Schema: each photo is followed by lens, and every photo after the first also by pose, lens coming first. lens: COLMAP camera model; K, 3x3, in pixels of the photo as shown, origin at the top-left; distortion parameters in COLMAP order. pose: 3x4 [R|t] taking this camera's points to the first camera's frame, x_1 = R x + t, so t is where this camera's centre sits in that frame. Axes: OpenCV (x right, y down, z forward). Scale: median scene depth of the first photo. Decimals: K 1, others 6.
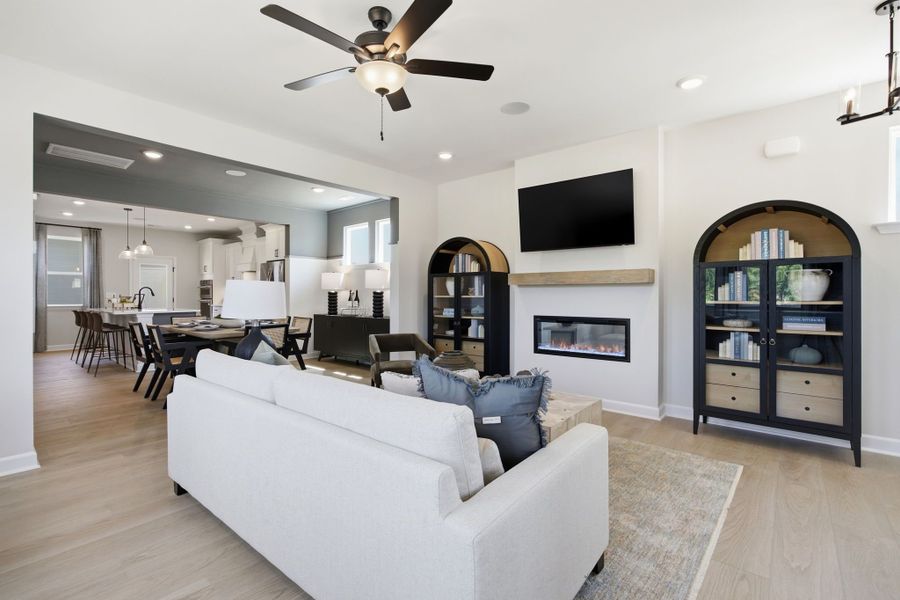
lens RADIAL K [[407.3, 0, 467.8], [0, 407.3, 292.6], [0, 0, 1]] dist [-0.010524, 0.005620]
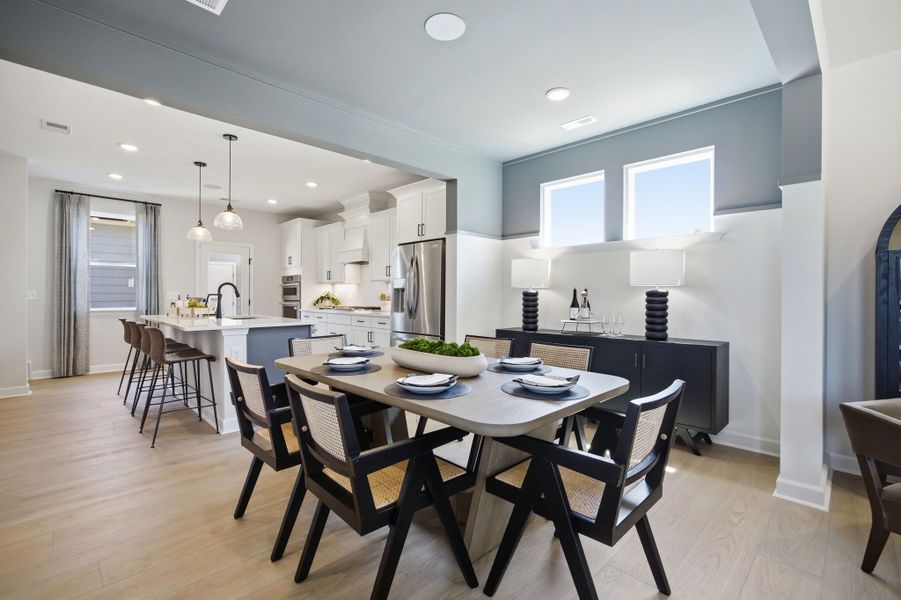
lens RADIAL K [[407.8, 0, 466.1], [0, 407.8, 294.0], [0, 0, 1]] dist [-0.010524, 0.005620]
pose [[0.996488, 0.004257, -0.083629, -0.355297], [-0.004174, 0.999991, 0.001170, 0.000768], [0.083633, -0.000817, 0.996496, 0.383535]]
